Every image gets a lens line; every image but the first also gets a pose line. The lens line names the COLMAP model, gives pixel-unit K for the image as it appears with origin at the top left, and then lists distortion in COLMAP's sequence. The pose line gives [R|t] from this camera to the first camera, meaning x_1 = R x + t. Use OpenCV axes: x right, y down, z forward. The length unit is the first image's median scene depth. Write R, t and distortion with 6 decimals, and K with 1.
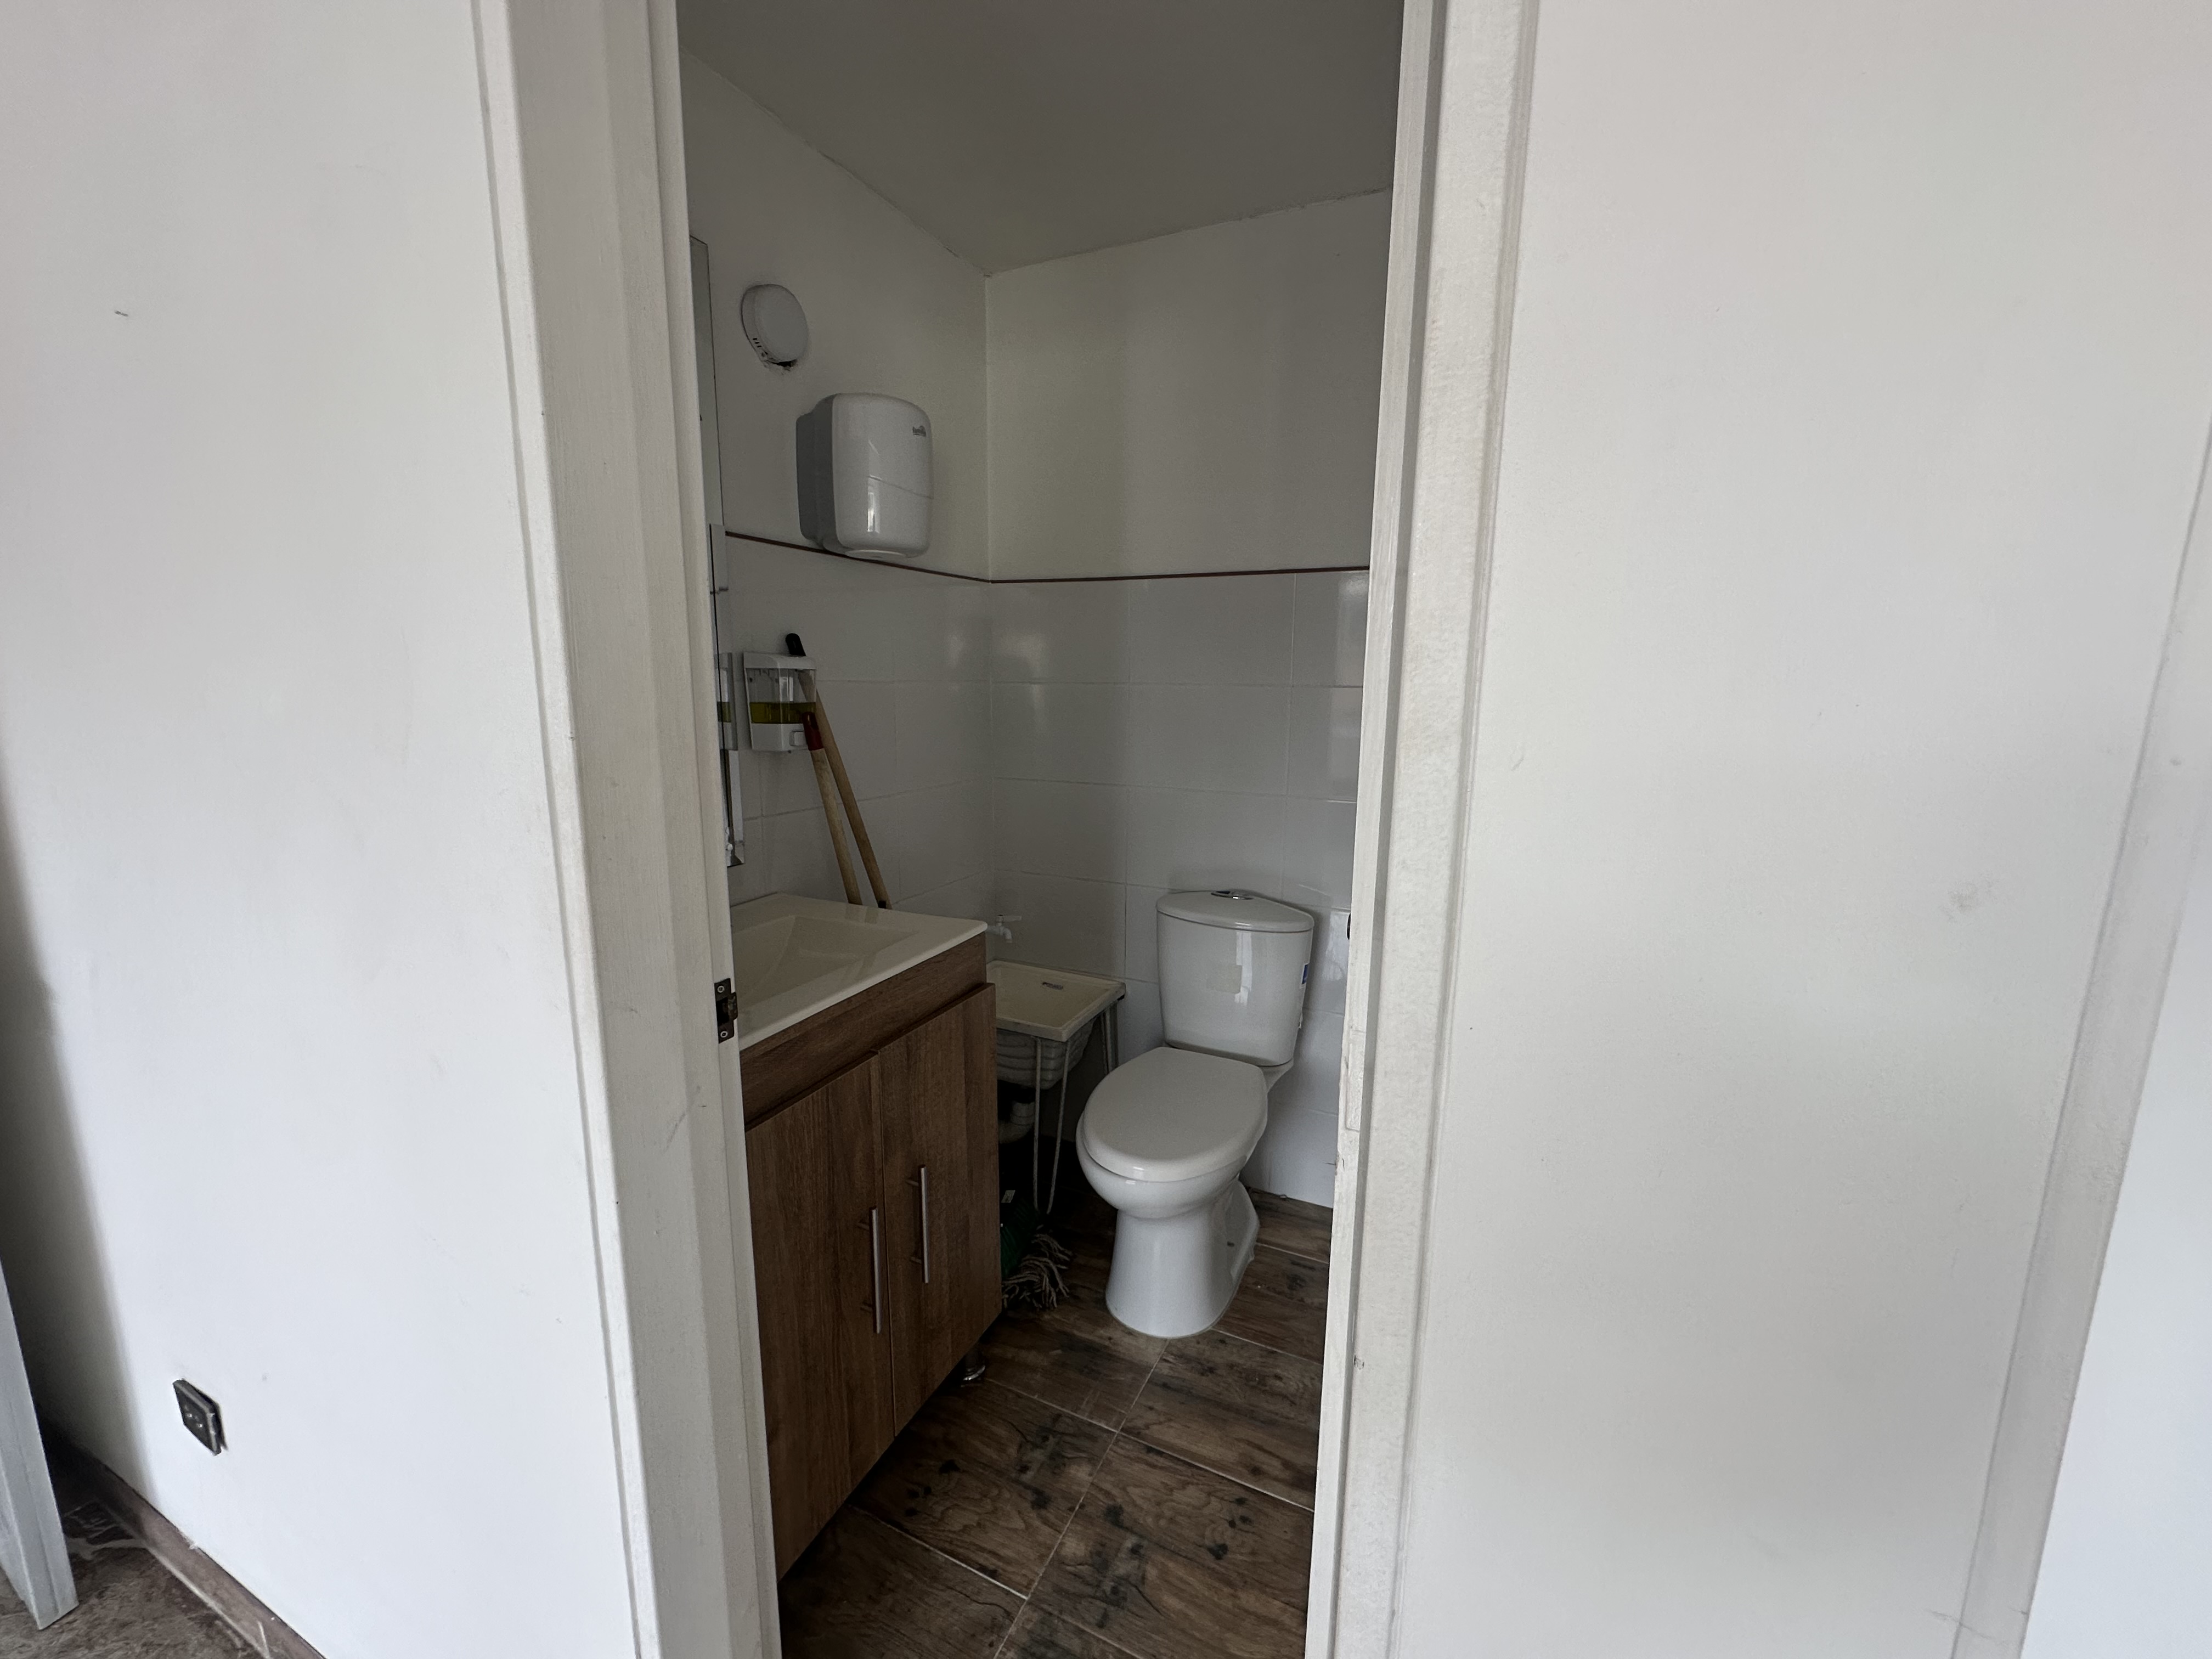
lens RADIAL K [[881.8, 0, 1113.6], [0, 881.8, 828.7], [0, 0, 1]] dist [-0.003249, 0.000725]
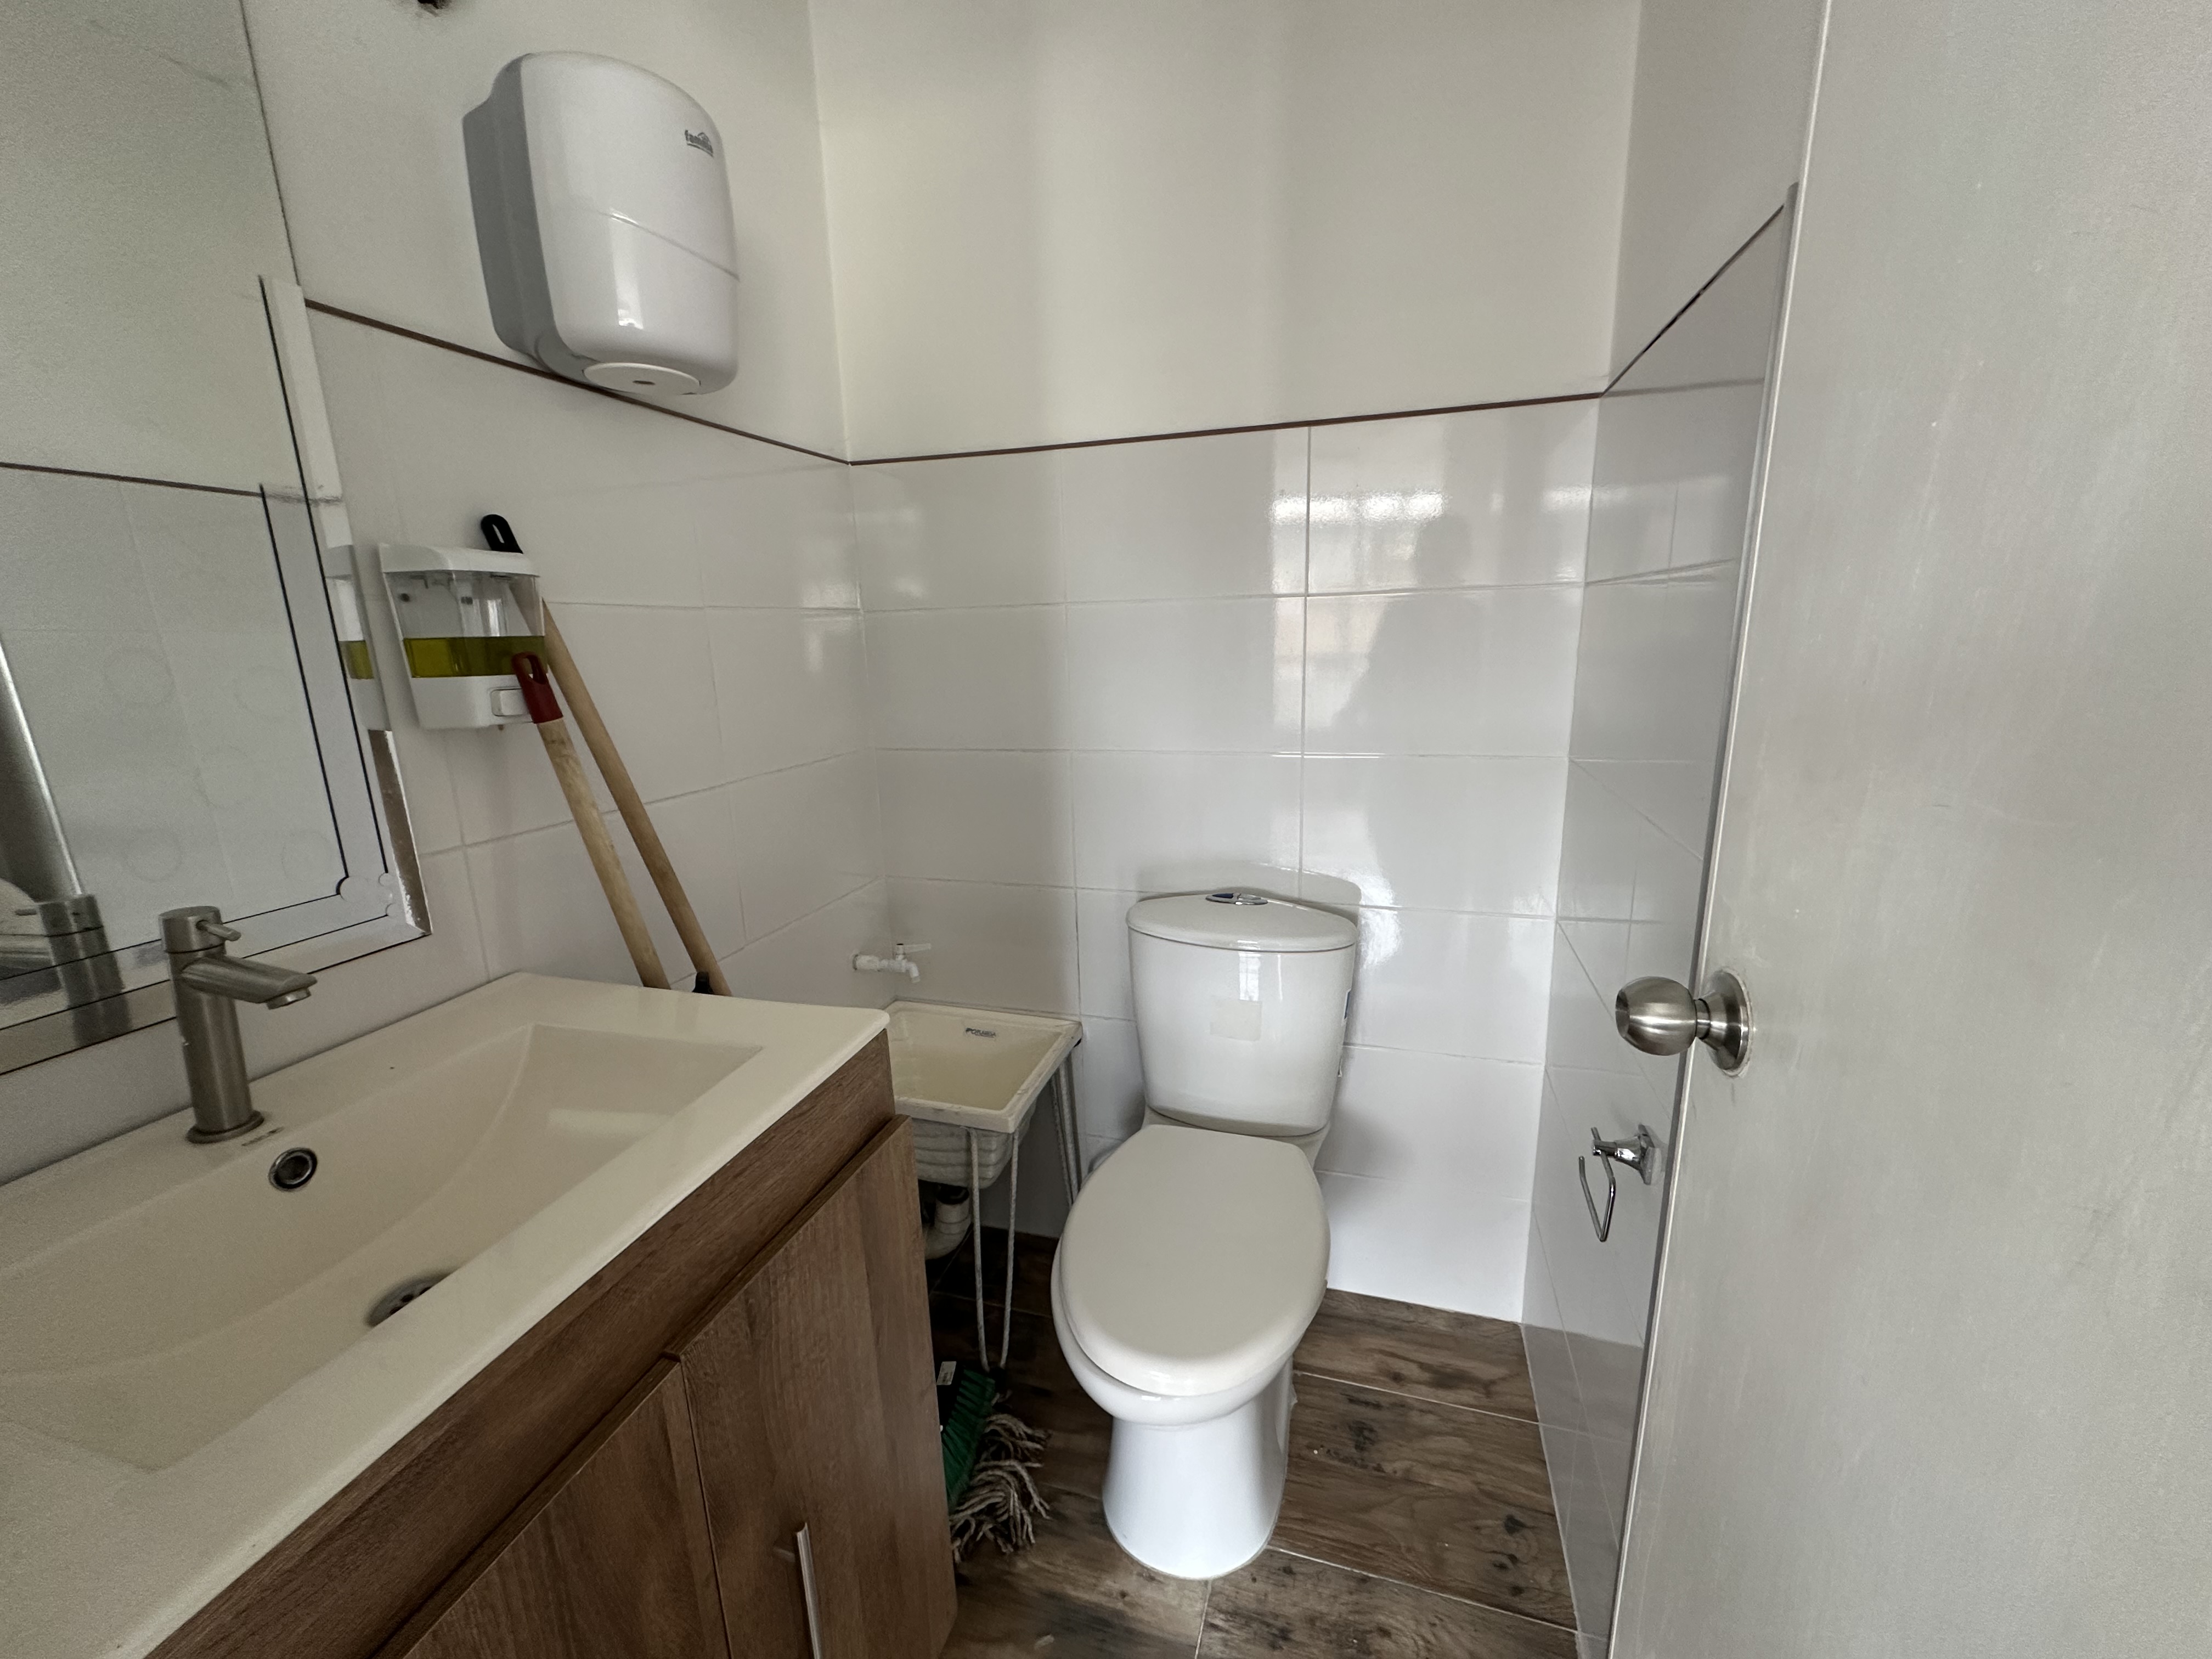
lens RADIAL K [[881.8, 0, 1097.9], [0, 881.8, 833.2], [0, 0, 1]] dist [-0.003249, 0.000725]
pose [[0.991763, -0.067044, 0.109135, -0.055030], [0.061298, 0.996593, 0.055179, -0.025912], [-0.112463, -0.048035, 0.992494, 0.365464]]
